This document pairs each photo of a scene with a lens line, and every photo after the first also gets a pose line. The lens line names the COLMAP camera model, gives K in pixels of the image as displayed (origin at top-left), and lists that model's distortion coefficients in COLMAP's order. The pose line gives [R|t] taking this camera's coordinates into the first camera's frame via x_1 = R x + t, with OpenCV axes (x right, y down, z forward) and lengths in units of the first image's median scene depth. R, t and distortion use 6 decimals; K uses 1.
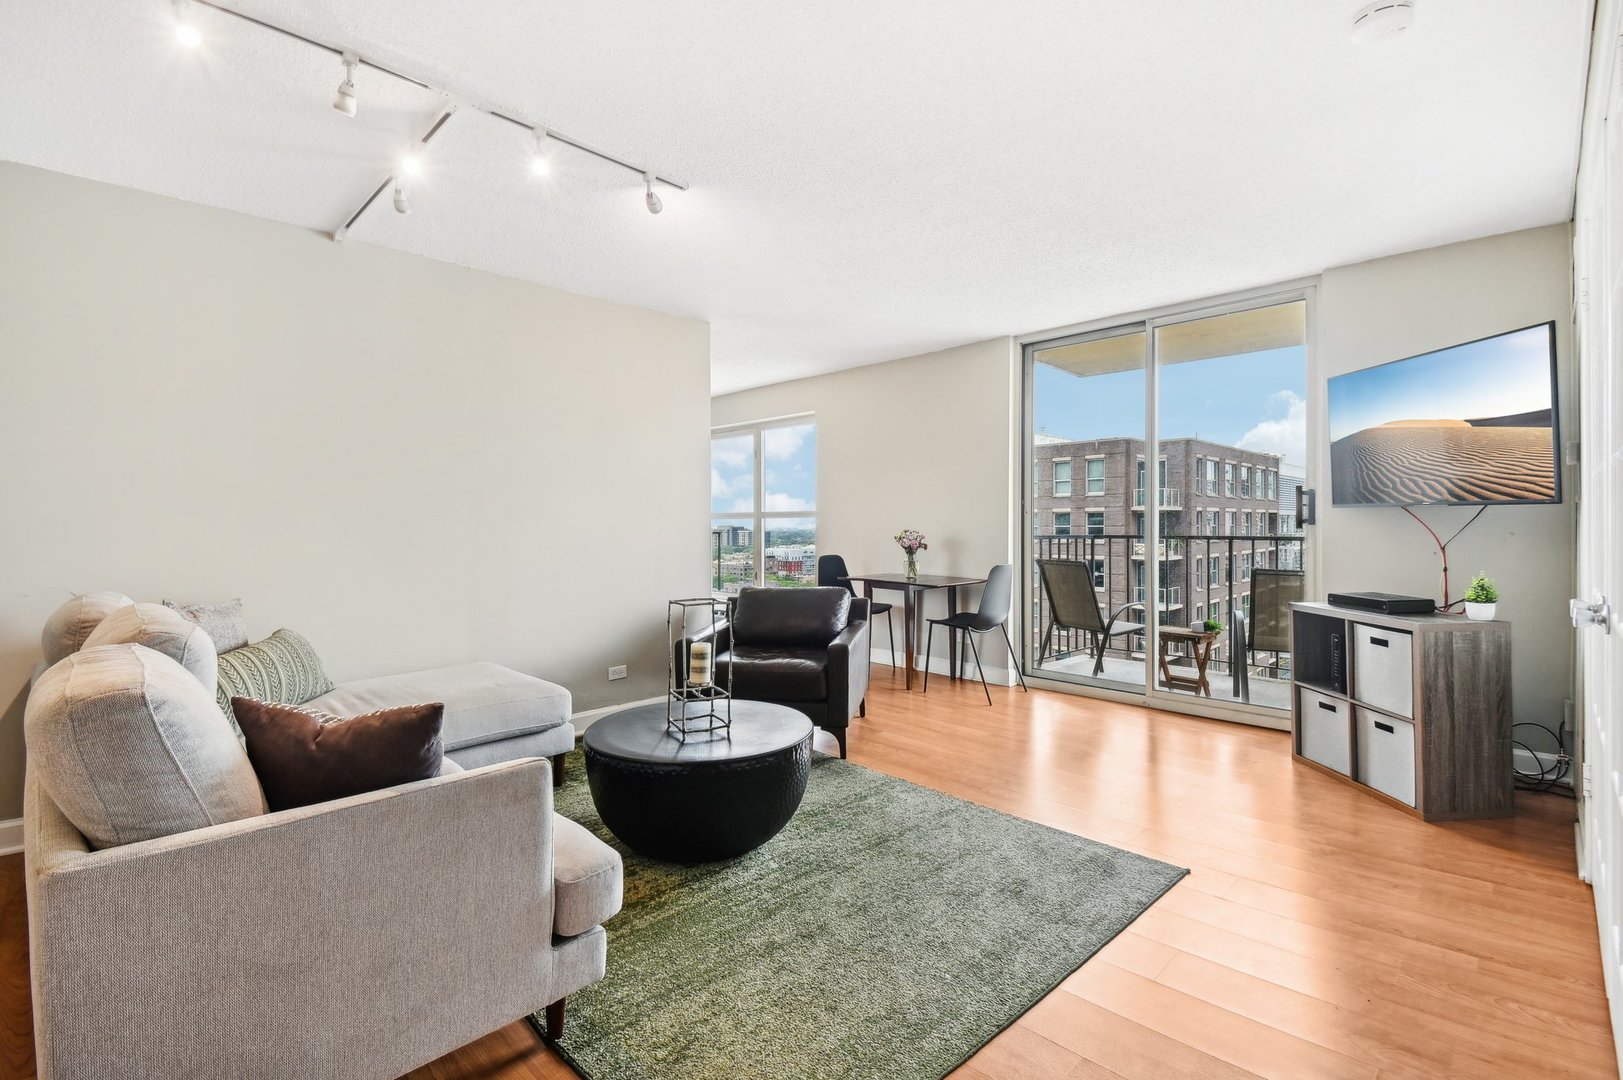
lens RADIAL K [[738.6, 0, 808.6], [0, 738.6, 518.2], [0, 0, 1]] dist [0.015832, -0.019299]
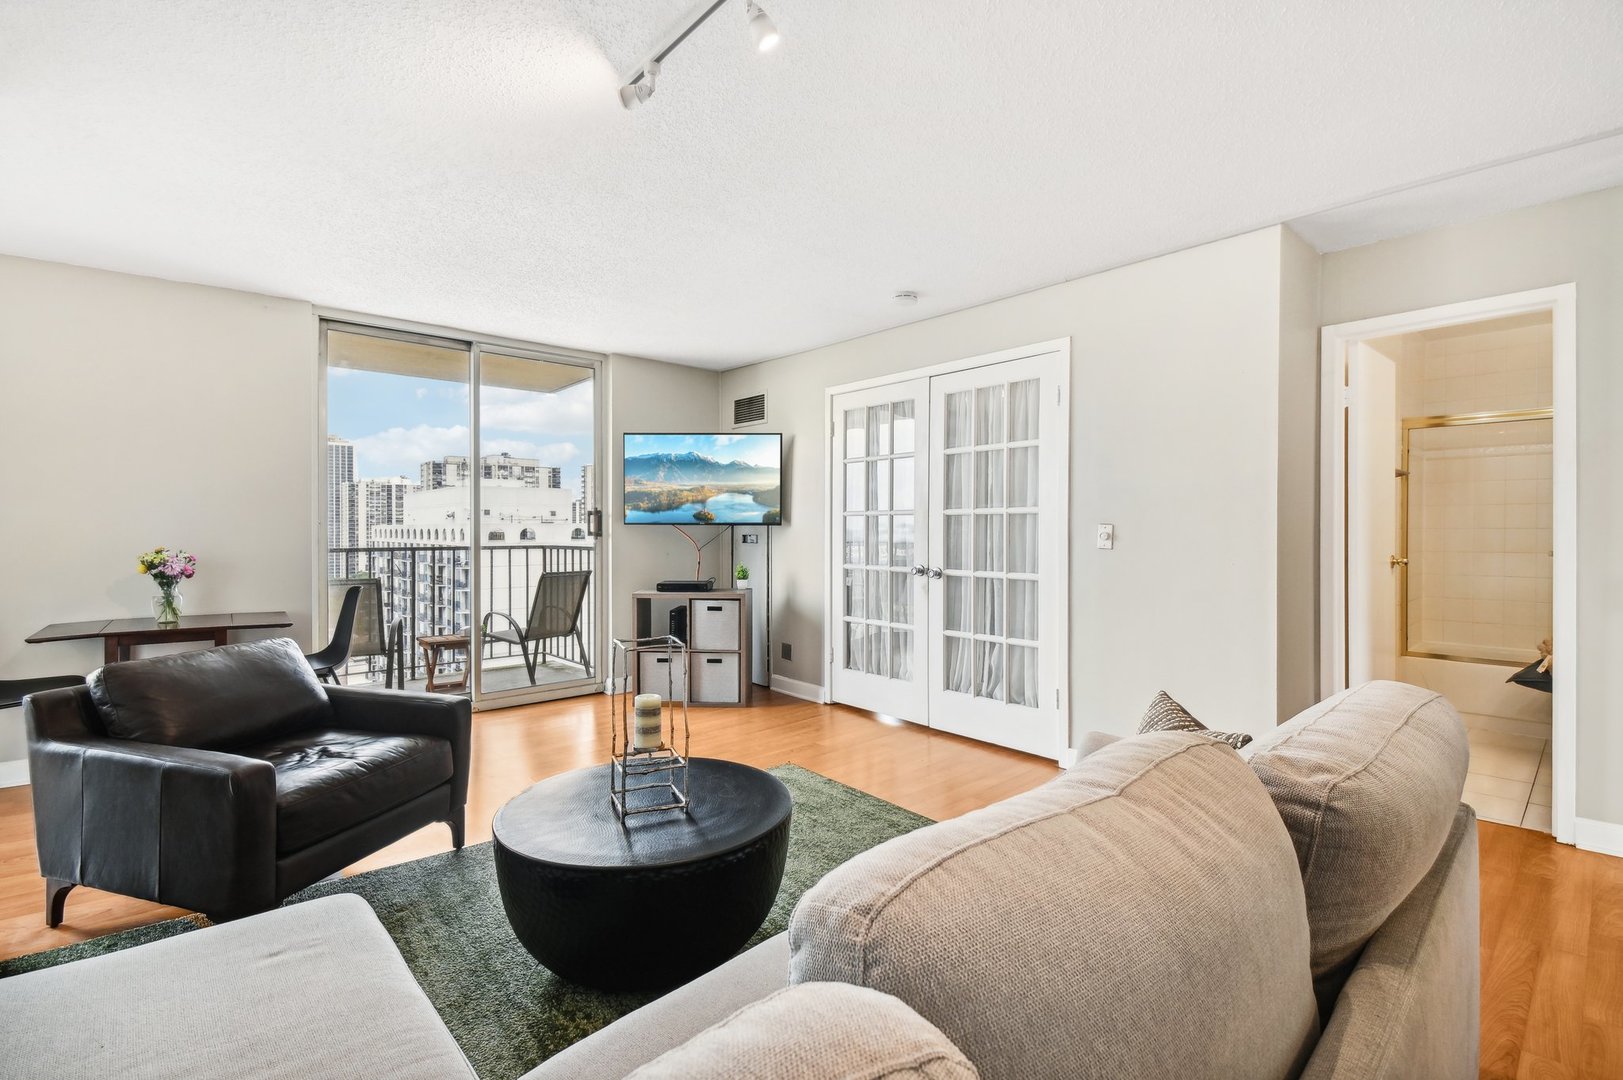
lens RADIAL K [[717.5, 0, 811.5], [0, 717.5, 540.0], [0, 0, 1]] dist [-0.032930, -0.000076]
pose [[0.045340, -0.012429, 0.998894, -0.687133], [-0.003859, 0.999913, 0.012617, -0.002718], [-0.998964, -0.004427, 0.045288, 0.635637]]
